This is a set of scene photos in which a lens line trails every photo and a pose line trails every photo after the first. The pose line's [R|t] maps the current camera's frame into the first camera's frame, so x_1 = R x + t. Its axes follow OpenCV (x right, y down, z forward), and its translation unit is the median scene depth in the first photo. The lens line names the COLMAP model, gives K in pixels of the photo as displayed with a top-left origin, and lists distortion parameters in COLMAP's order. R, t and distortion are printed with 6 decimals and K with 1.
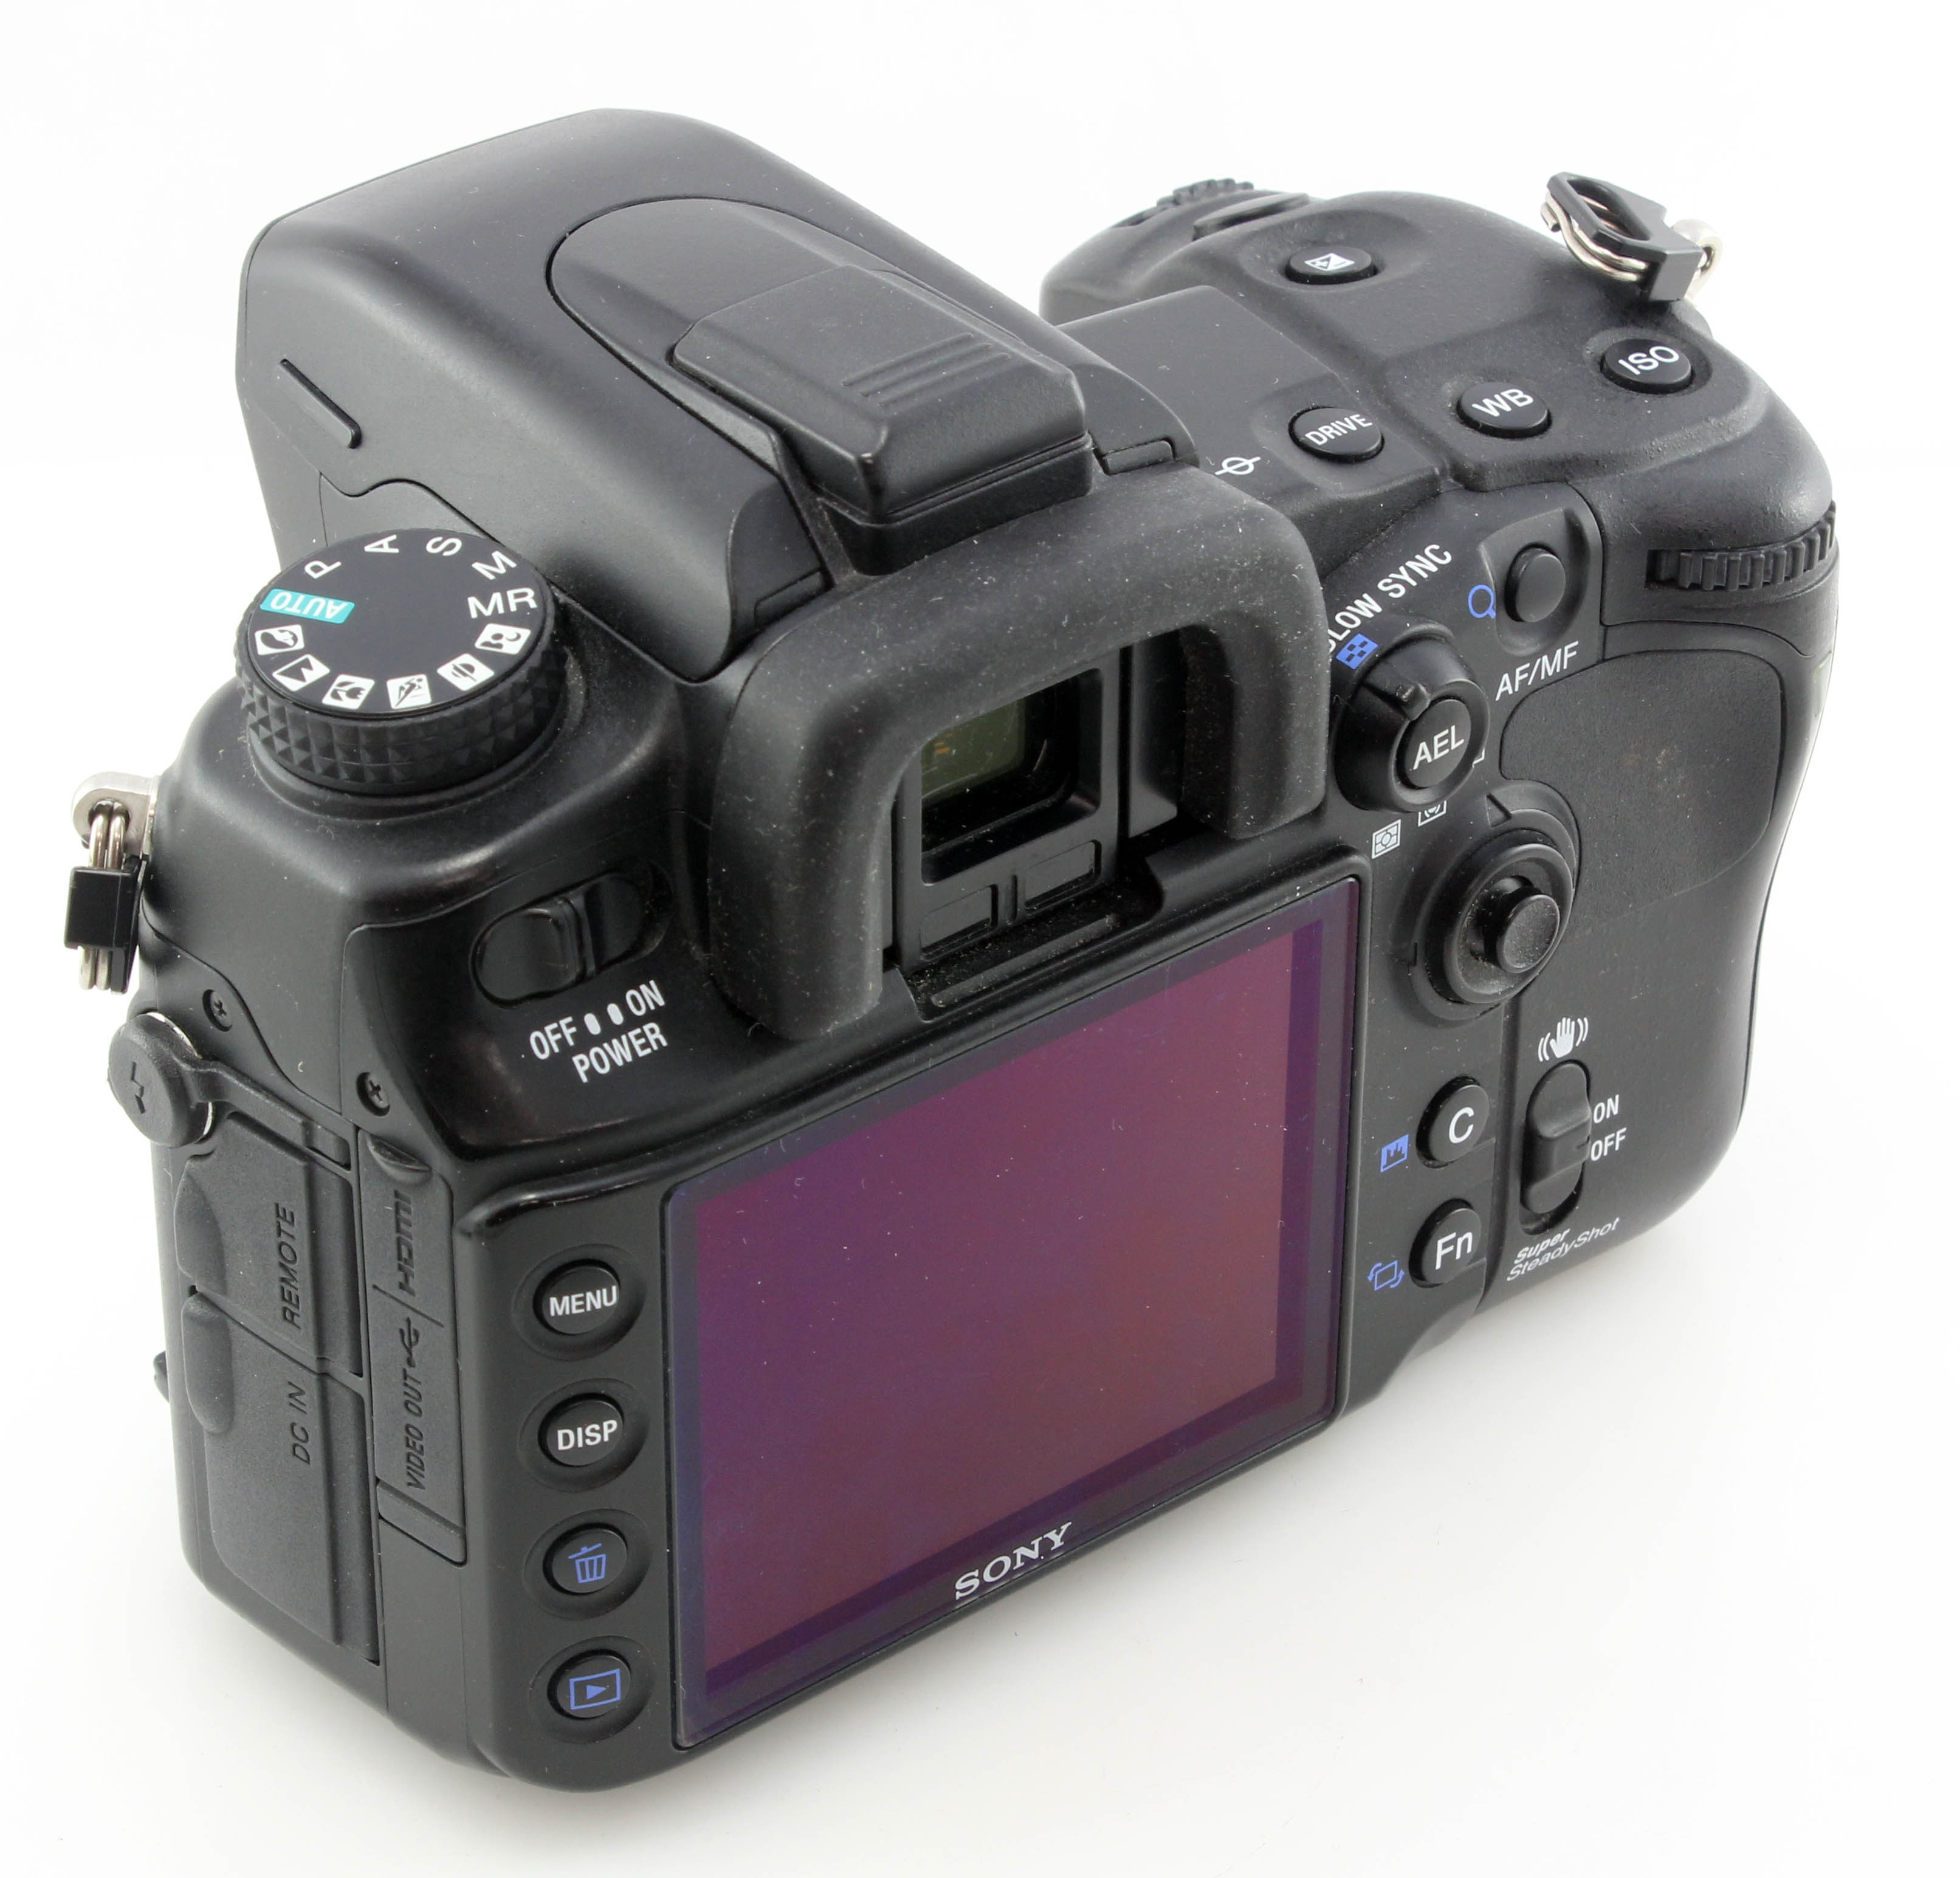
lens RADIAL K [[6577.7, 0, 980.0], [0, 6577.7, 939.0], [0, 0, 1]] dist [-0.154405, 0.001284]
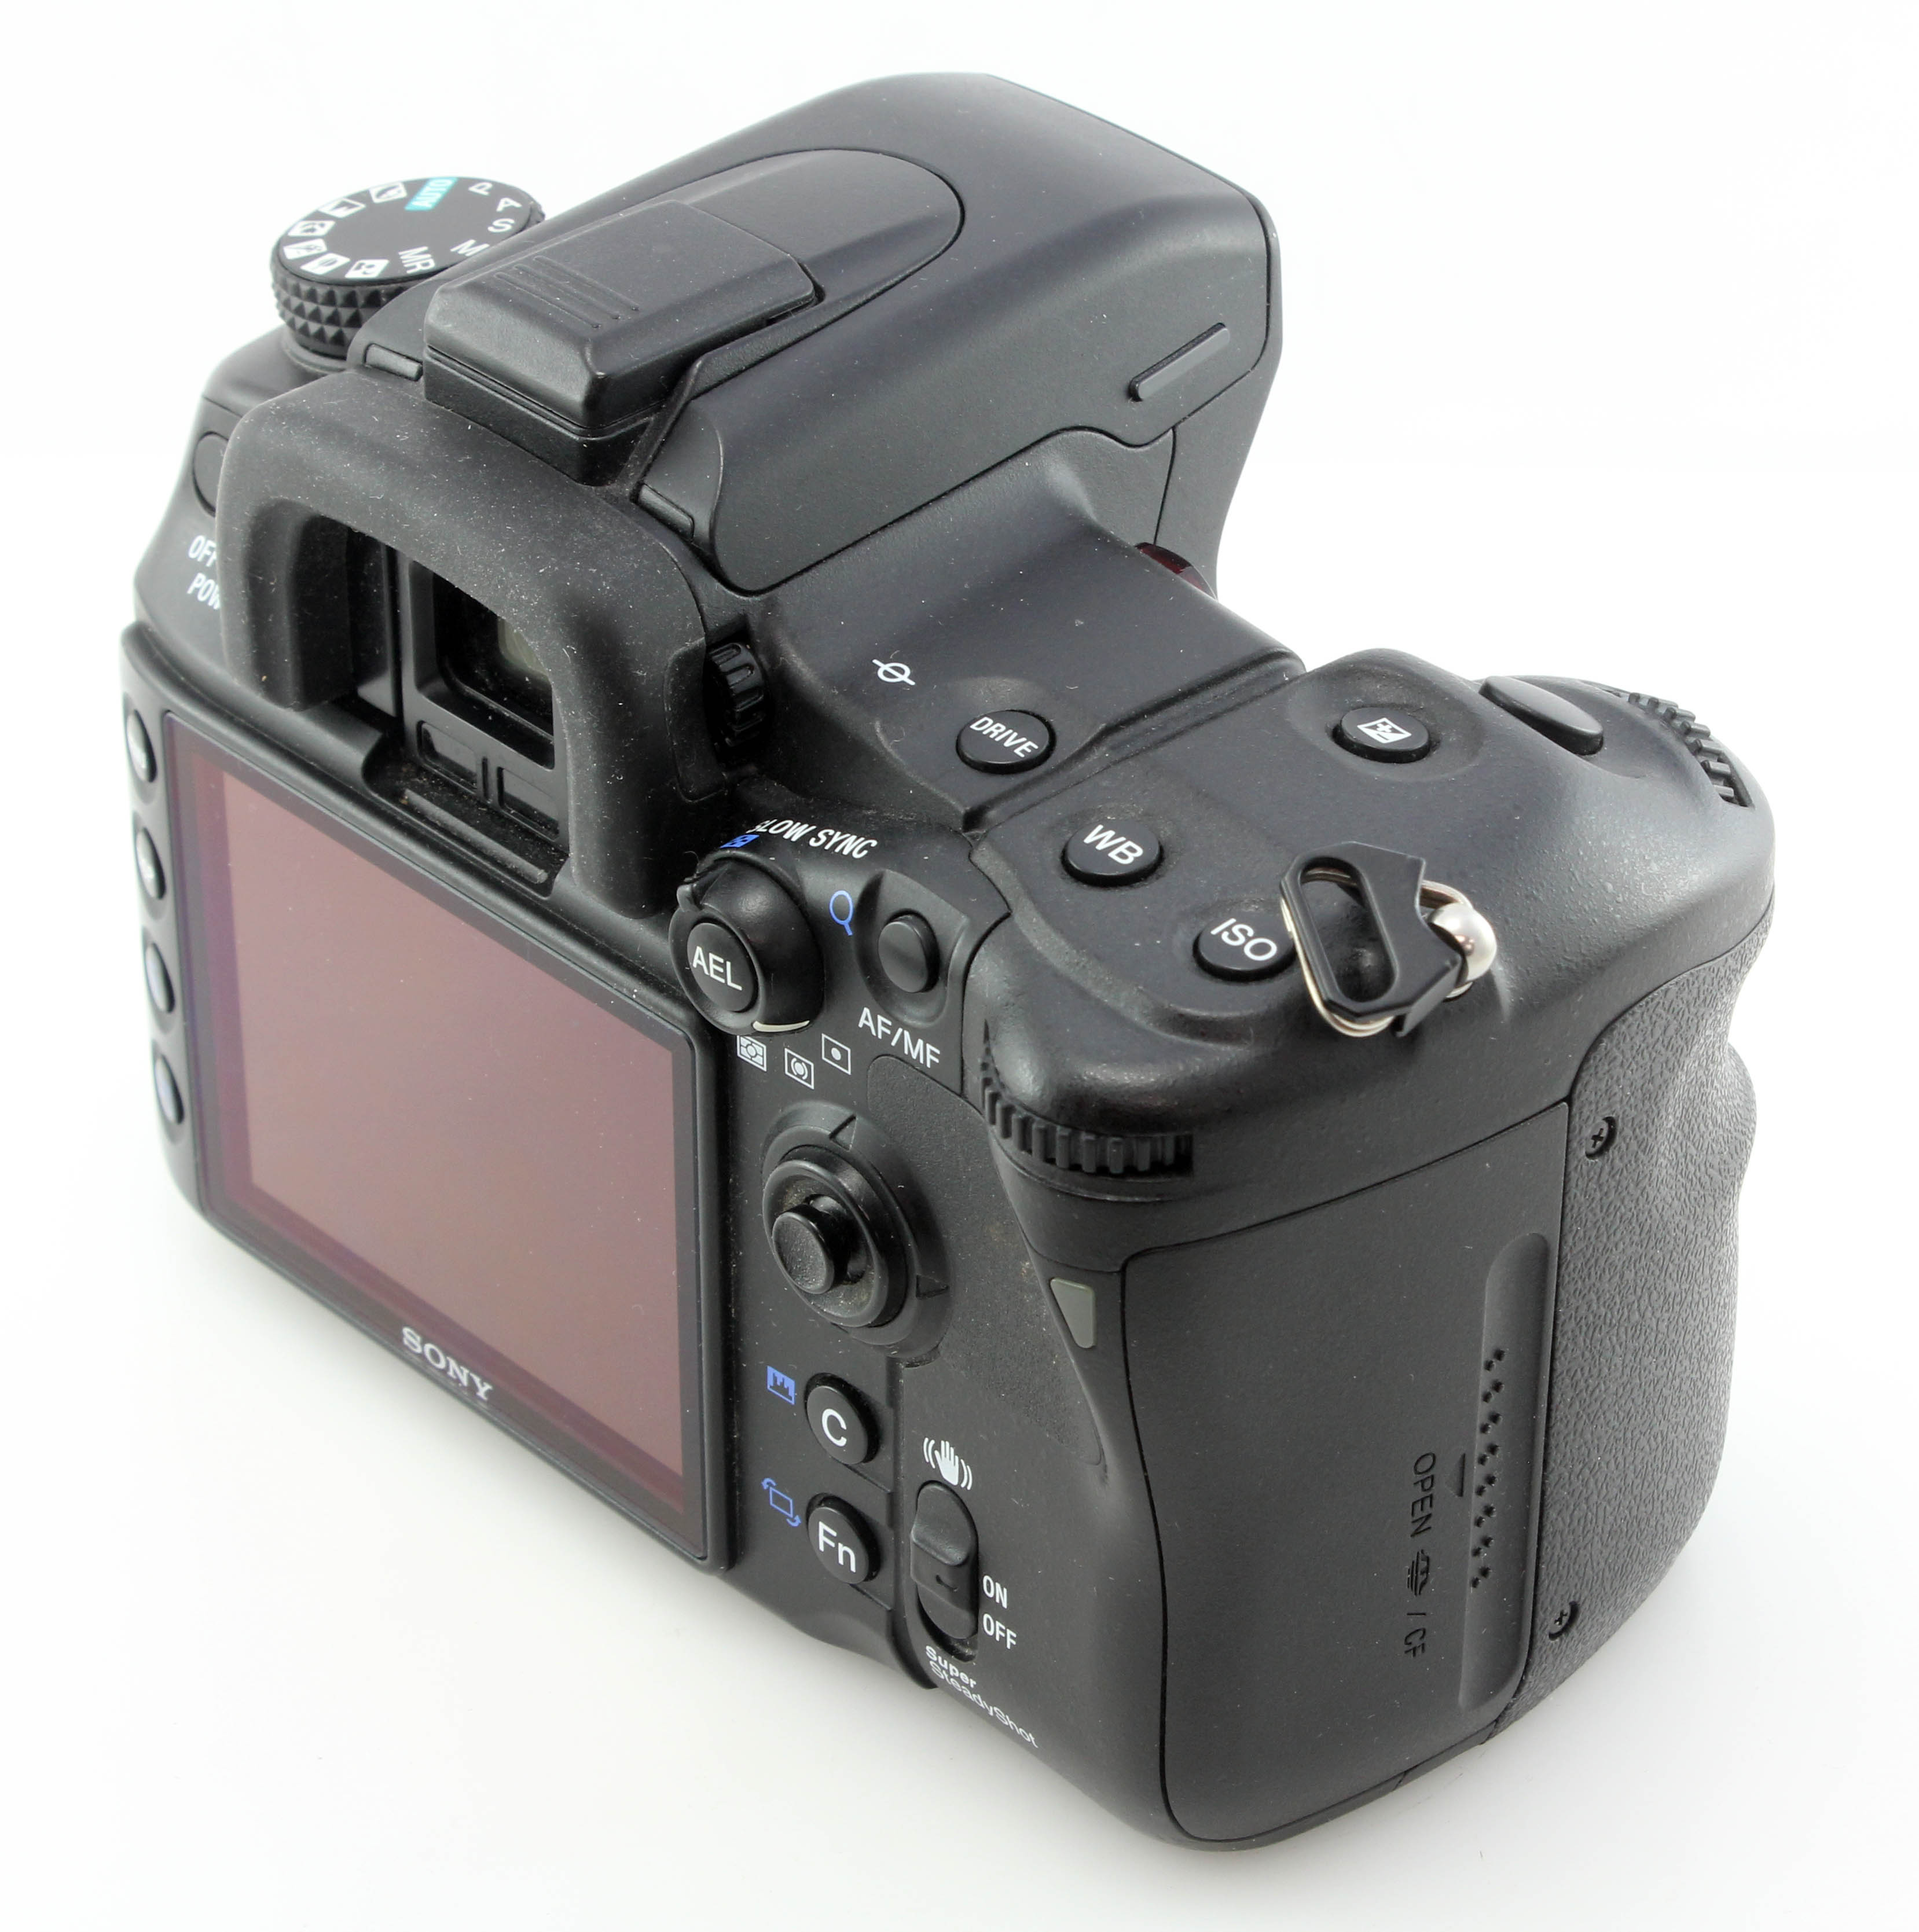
lens RADIAL K [[6221.2, 0, 959.5], [0, 6221.2, 966.0], [0, 0, 1]] dist [-0.017006, -0.900570]
pose [[0.062485, 0.546517, -0.835113, 0.838822], [-0.548554, 0.717833, 0.428723, -0.443090], [0.833777, 0.431317, 0.344648, 0.691724]]
